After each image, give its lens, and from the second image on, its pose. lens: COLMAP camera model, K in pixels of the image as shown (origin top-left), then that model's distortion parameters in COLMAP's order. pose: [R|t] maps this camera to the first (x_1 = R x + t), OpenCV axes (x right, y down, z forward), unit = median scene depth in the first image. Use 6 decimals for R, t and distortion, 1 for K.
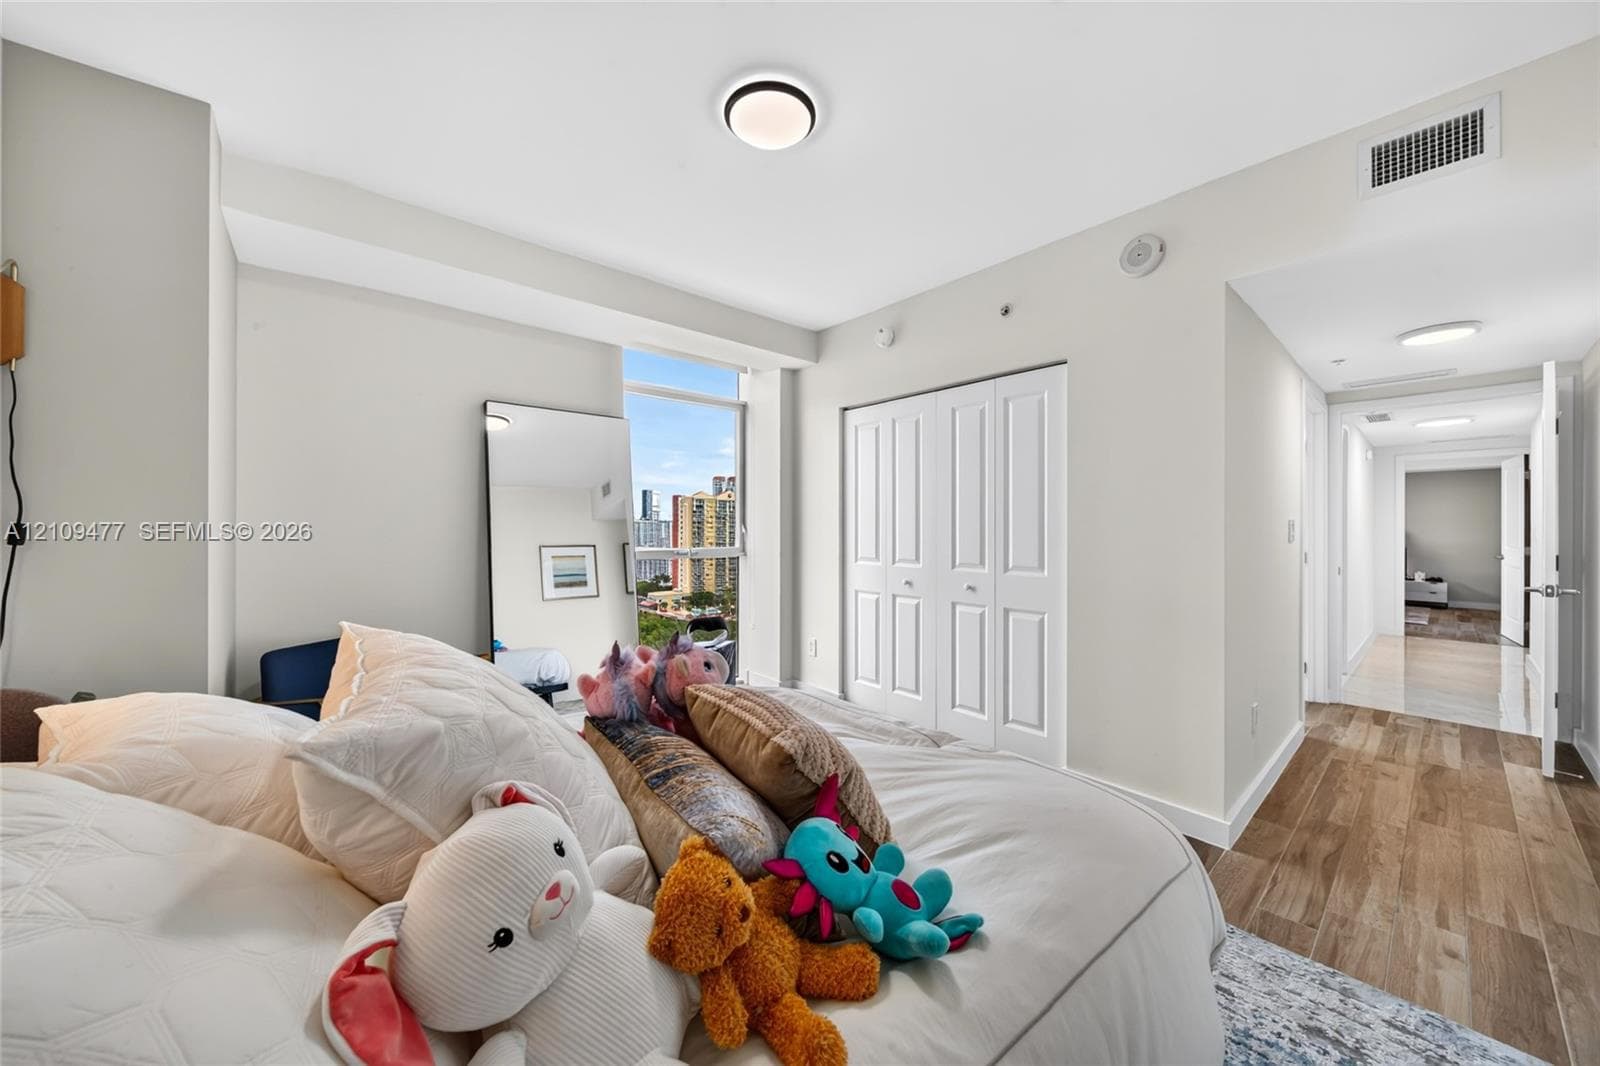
lens RADIAL K [[558.3, 0, 800.4], [0, 558.3, 528.4], [0, 0, 1]] dist [-0.000922, -0.000400]
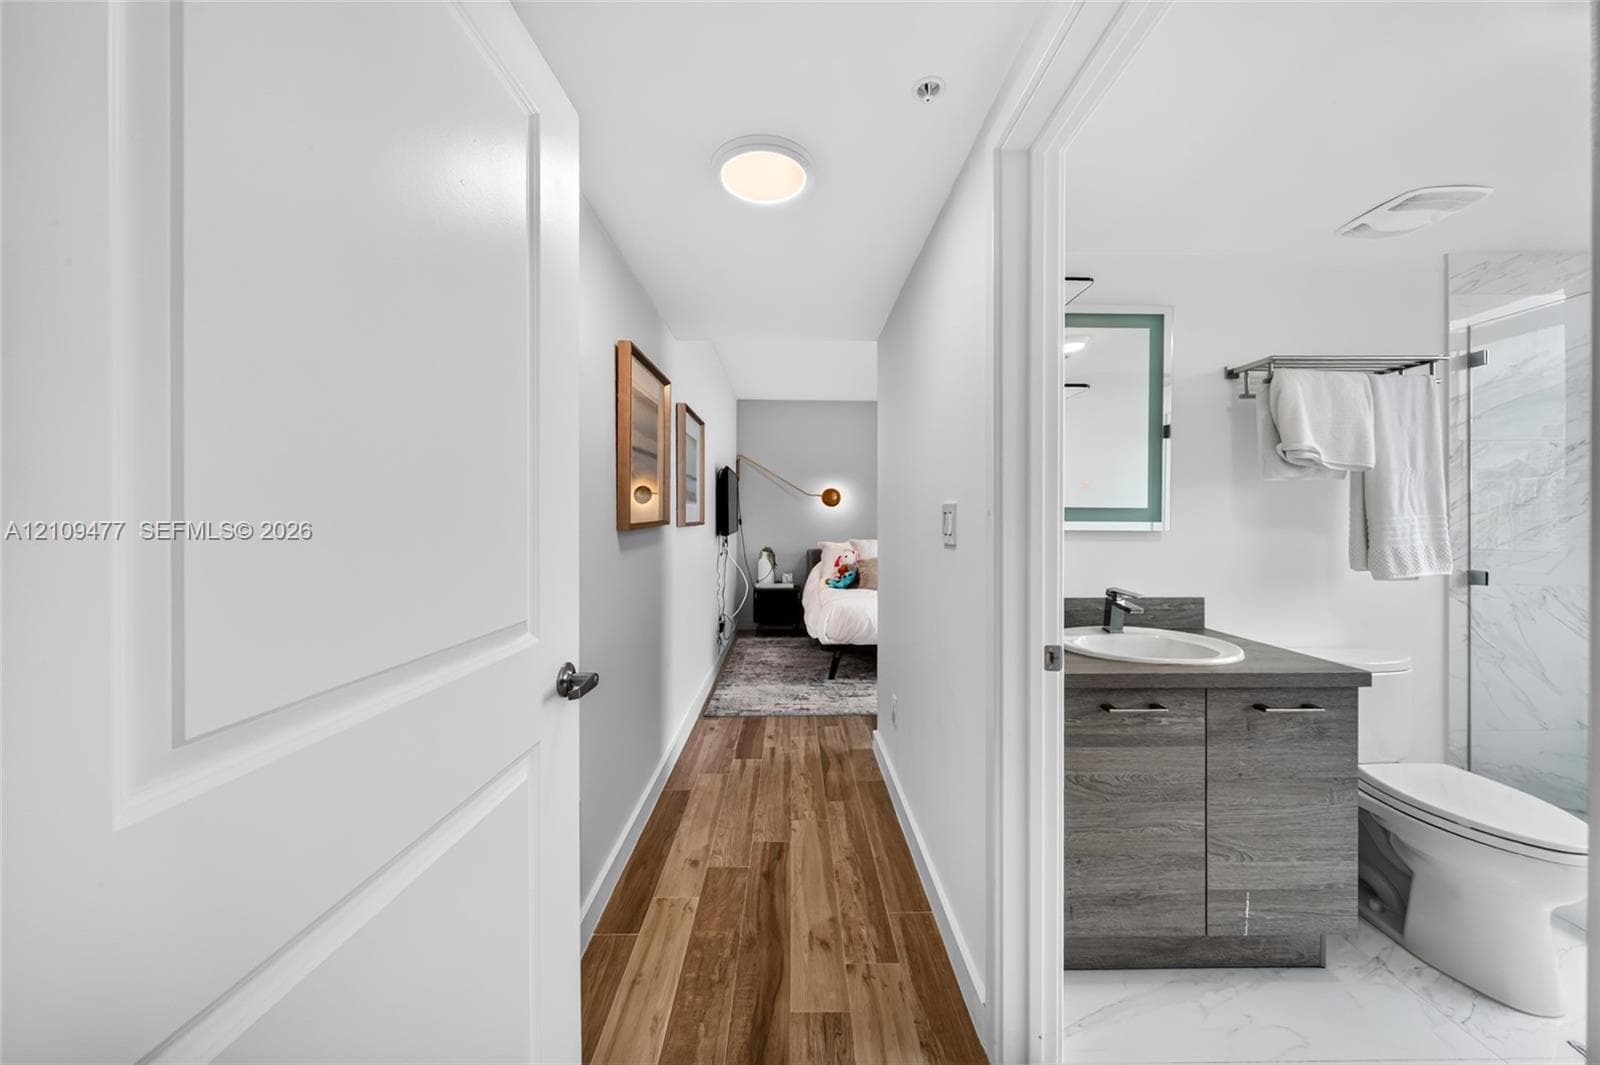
lens RADIAL K [[558.3, 0, 797.3], [0, 558.3, 521.8], [0, 0, 1]] dist [-0.000922, -0.000400]
pose [[-0.643668, 0.003443, -0.765297, 1.644844], [-0.001352, 0.999983, 0.005636, 0.001568], [0.765303, 0.004663, -0.643653, 1.470534]]
